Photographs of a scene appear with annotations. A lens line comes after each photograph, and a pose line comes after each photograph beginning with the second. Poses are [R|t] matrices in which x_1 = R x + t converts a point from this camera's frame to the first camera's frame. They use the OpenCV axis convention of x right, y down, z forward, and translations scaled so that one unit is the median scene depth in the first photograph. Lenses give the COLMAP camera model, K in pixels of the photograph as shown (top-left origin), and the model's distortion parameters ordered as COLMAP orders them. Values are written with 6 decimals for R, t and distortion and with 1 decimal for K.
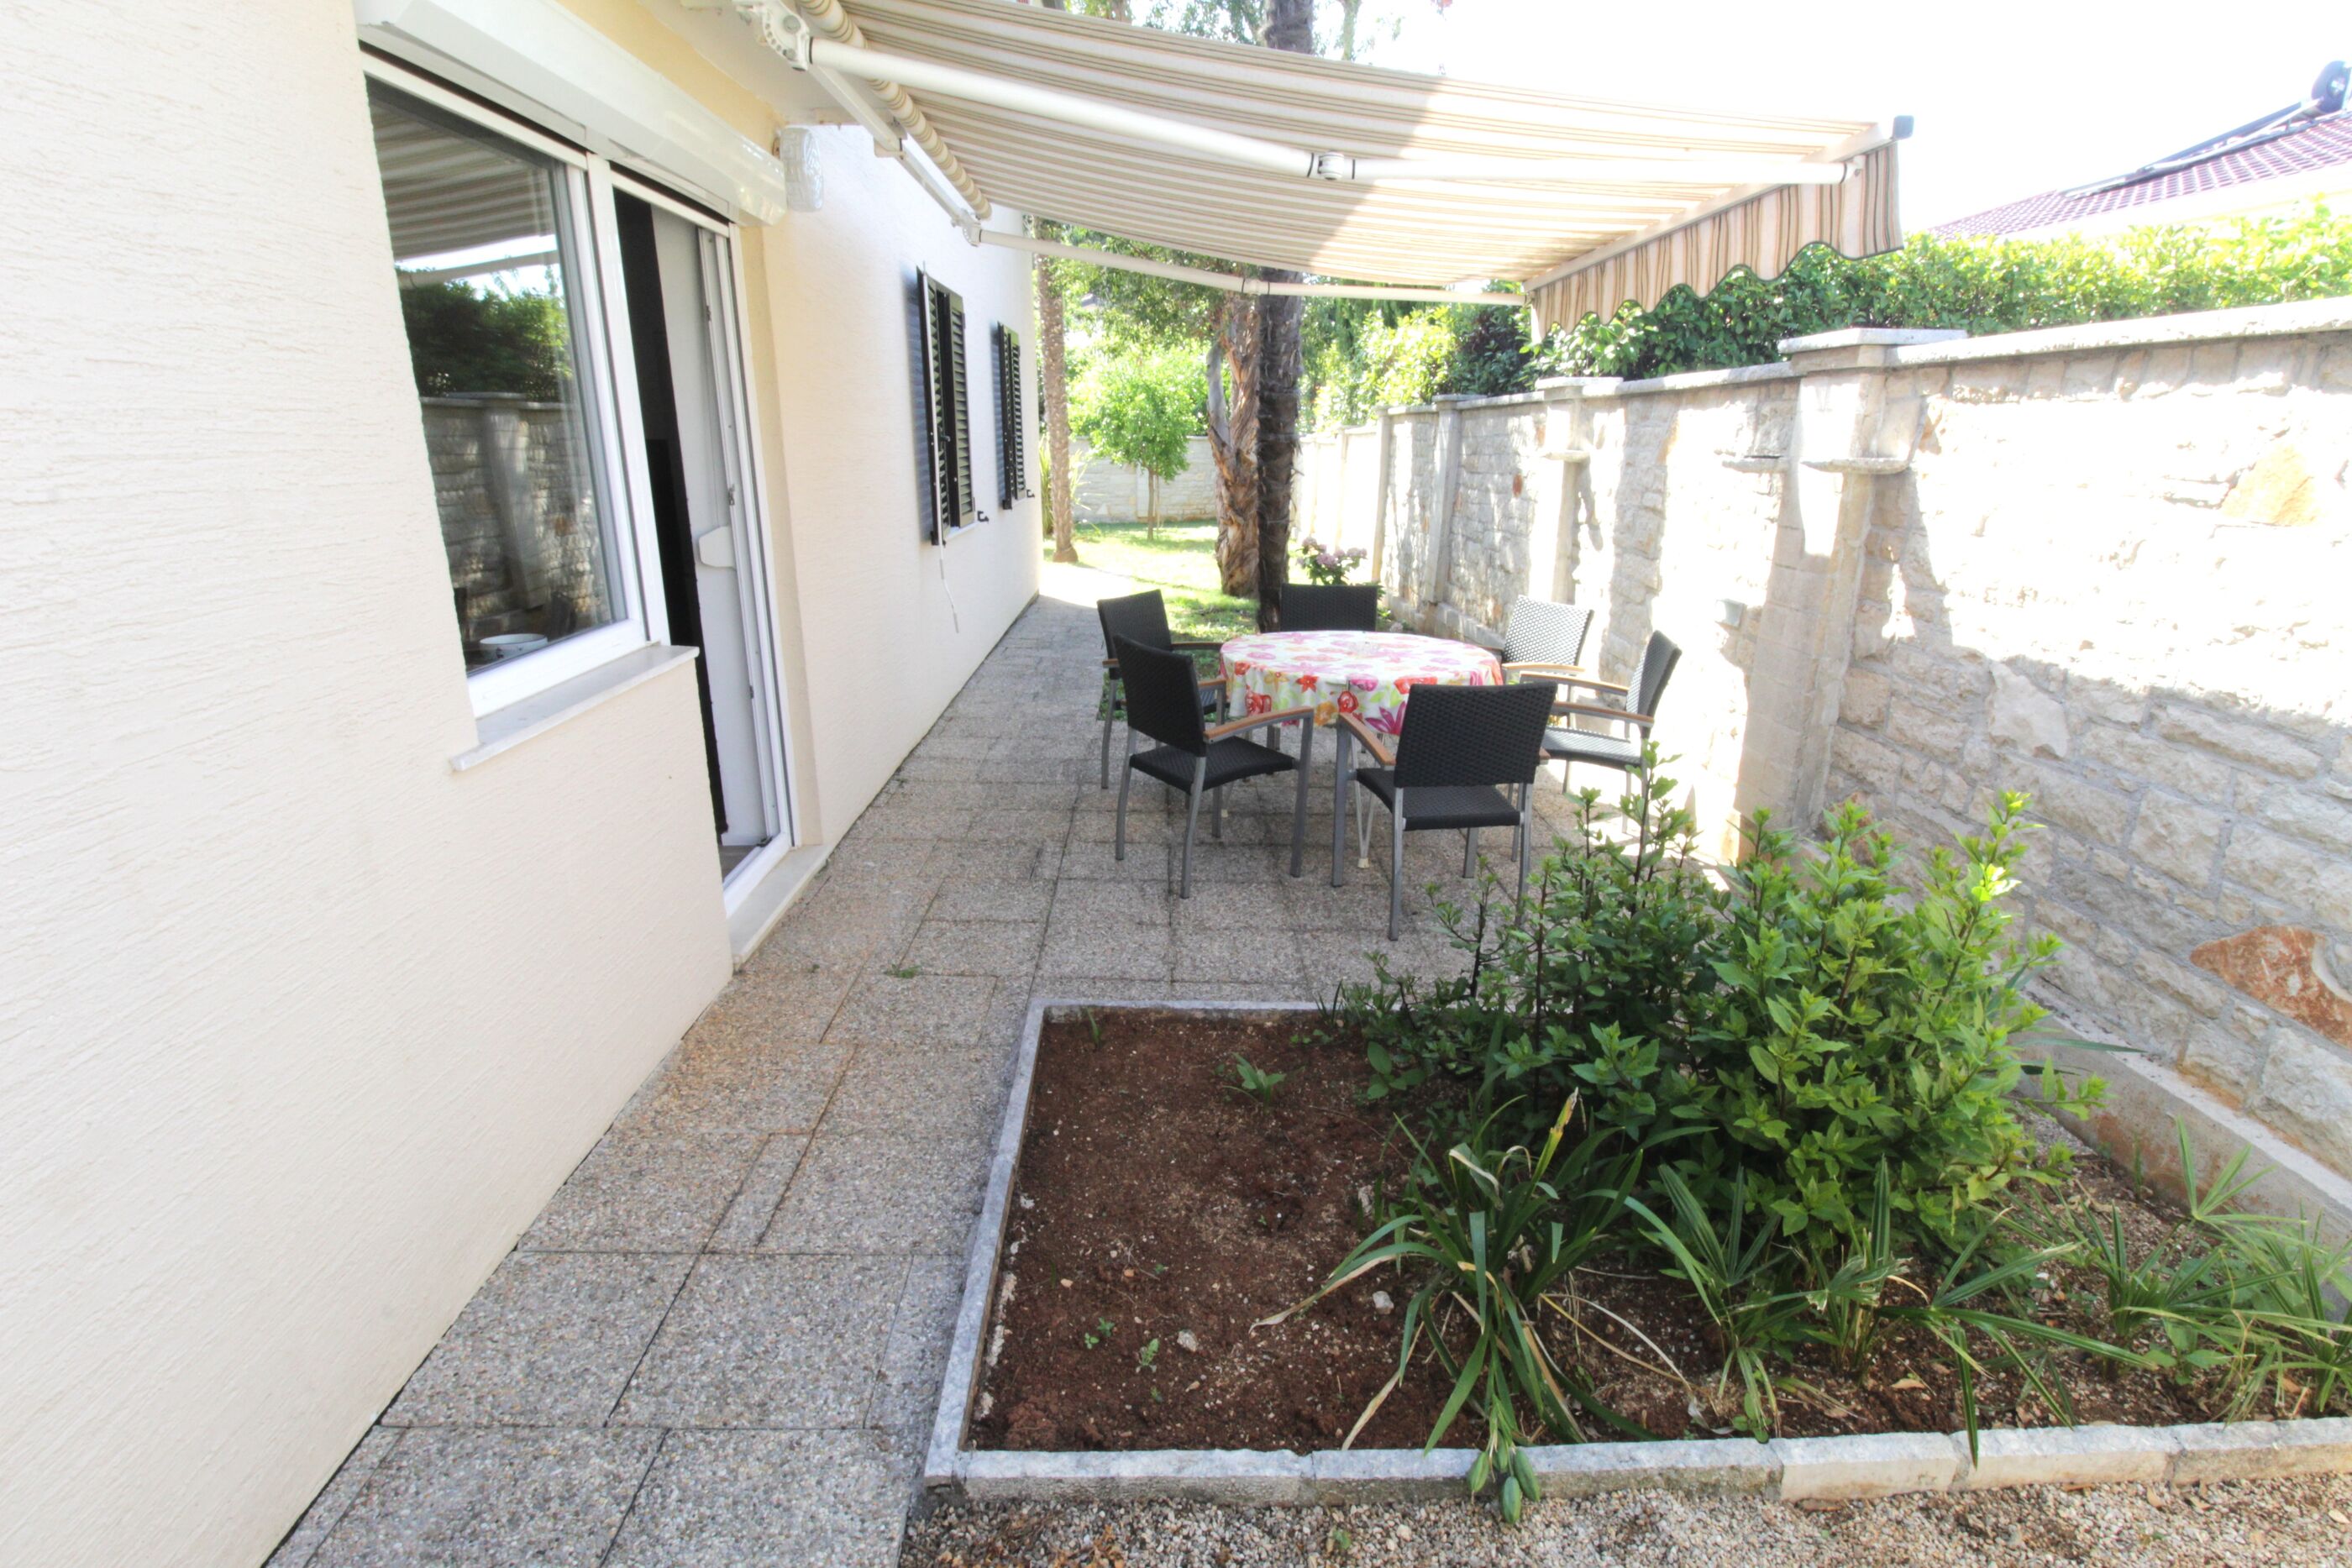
lens RADIAL K [[1156.1, 0, 1208.6], [0, 1156.1, 778.1], [0, 0, 1]] dist [0.002476, -0.014872]
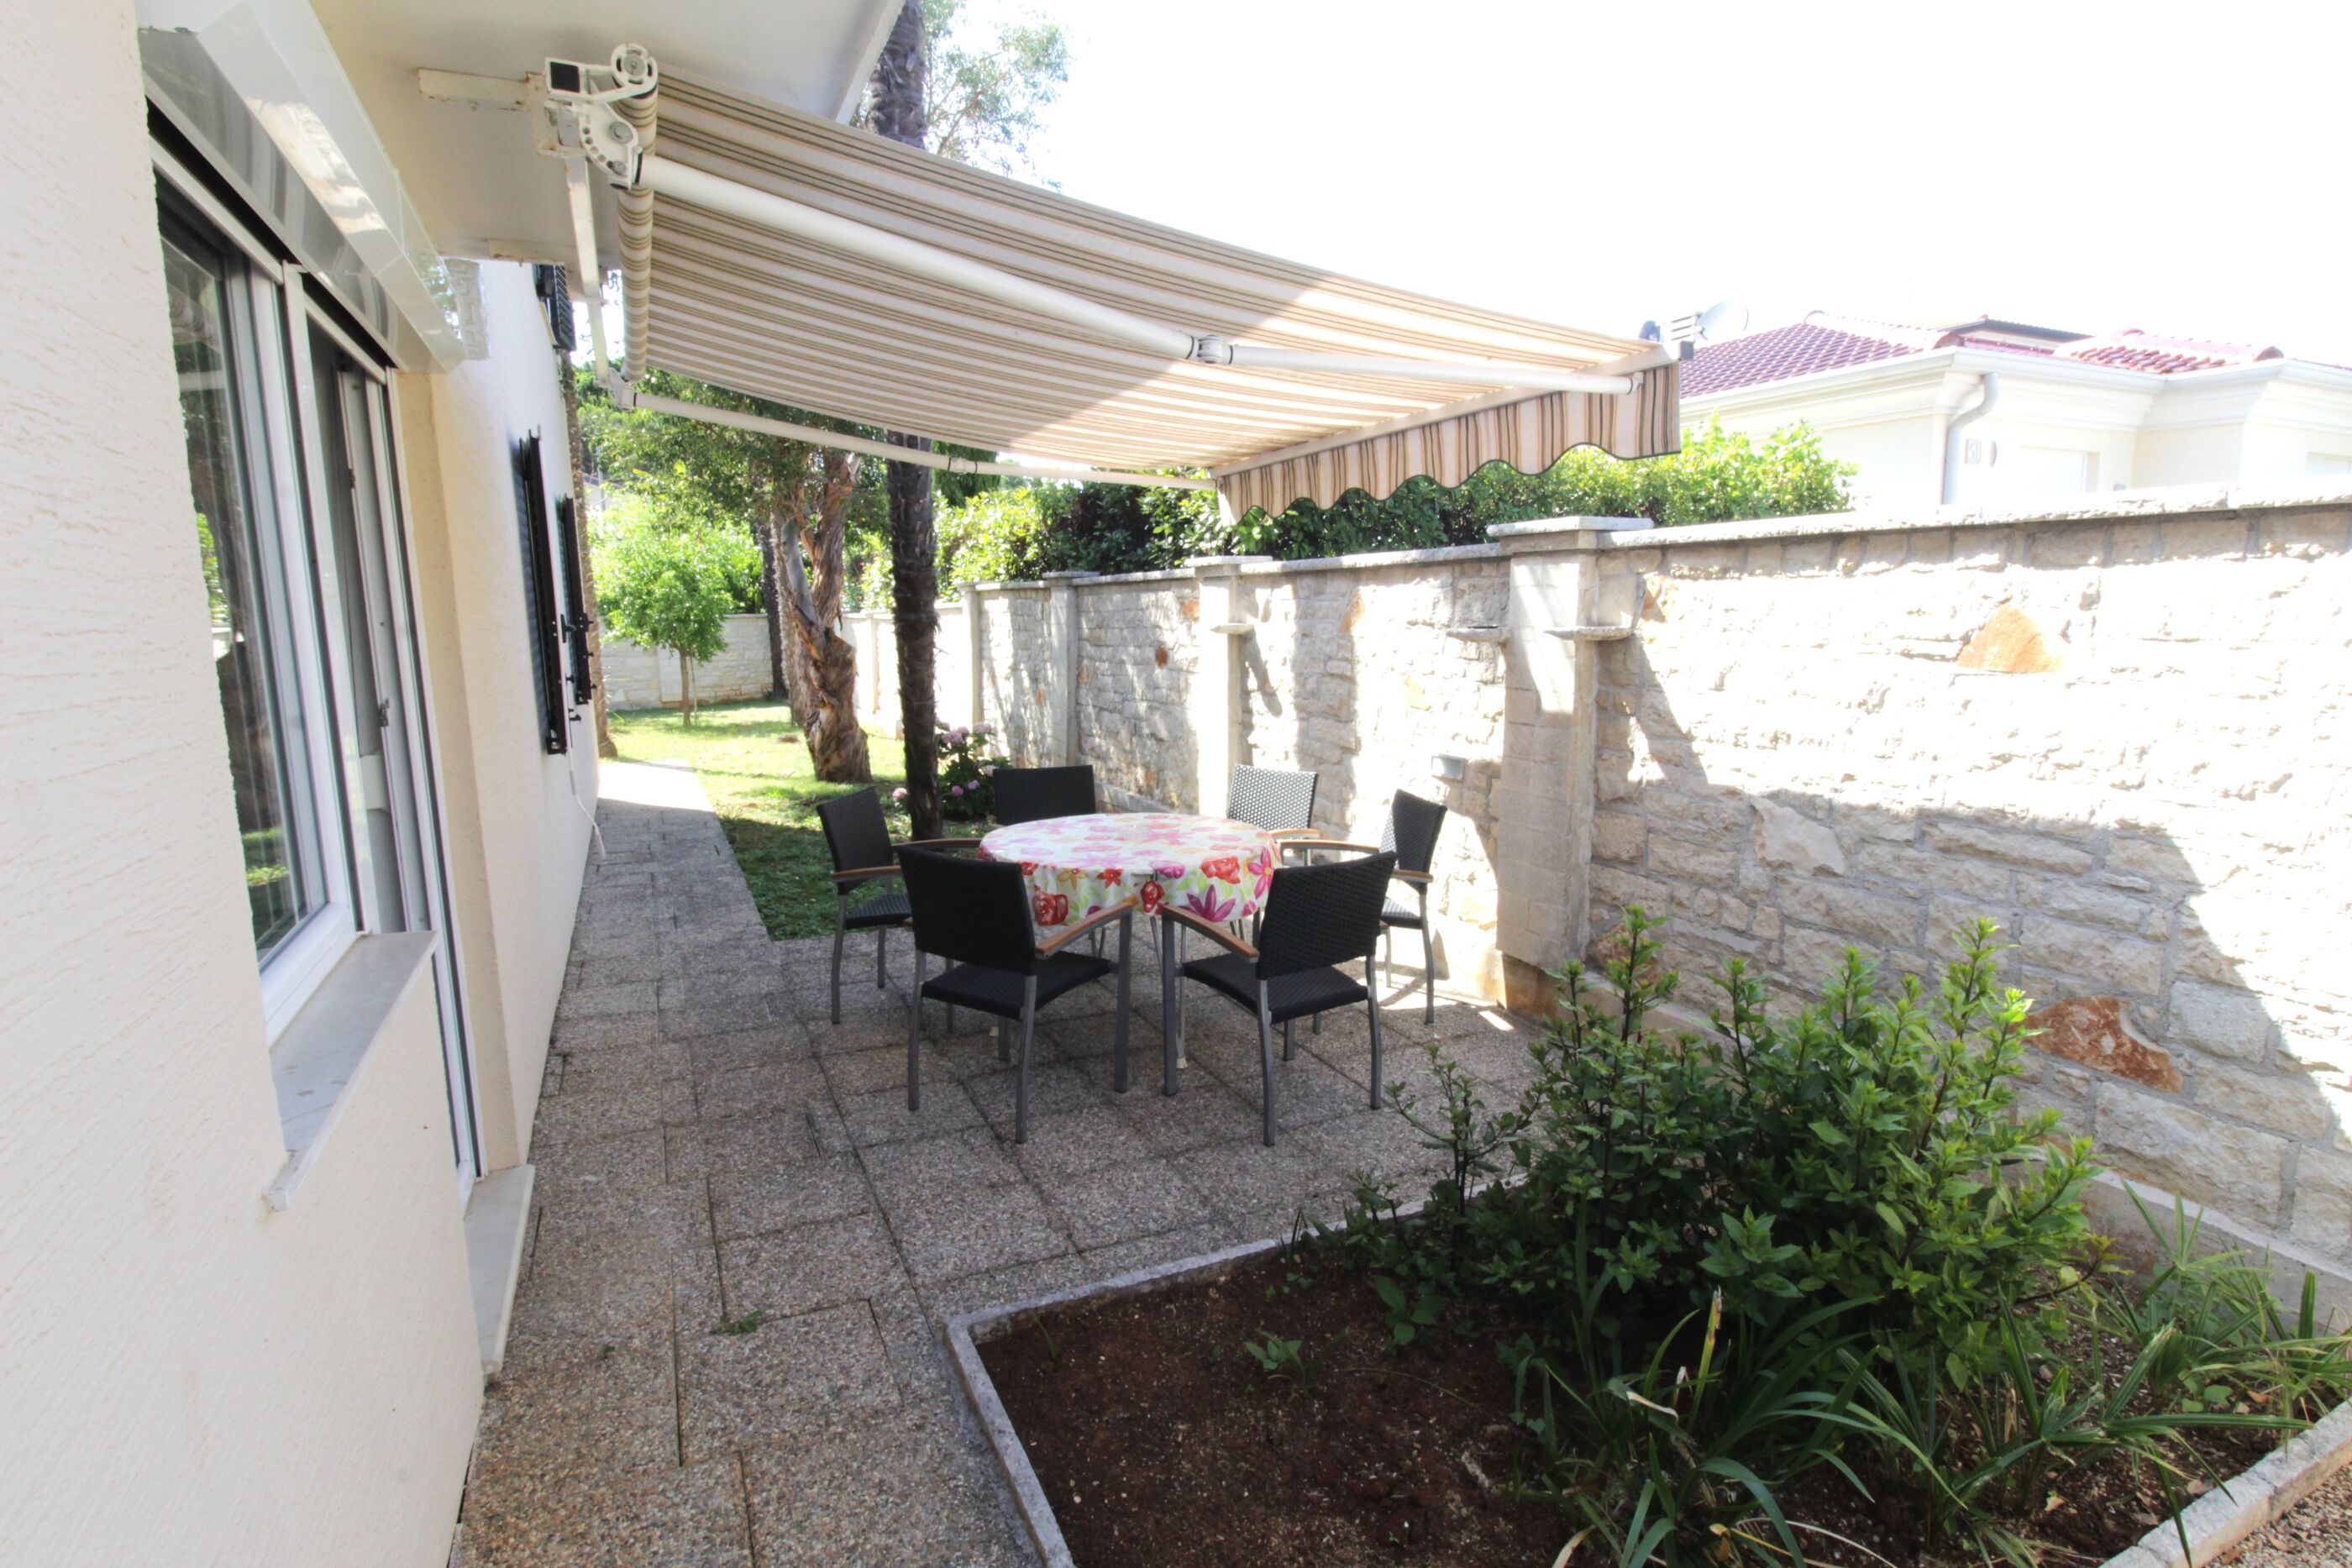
lens RADIAL K [[1156.1, 0, 1208.6], [0, 1156.1, 778.1], [0, 0, 1]] dist [0.002476, -0.014872]
pose [[0.914864, -0.076875, 0.396376, -0.235244], [0.131937, 0.984735, -0.113535, -0.052013], [-0.381597, 0.156165, 0.911041, 0.134400]]
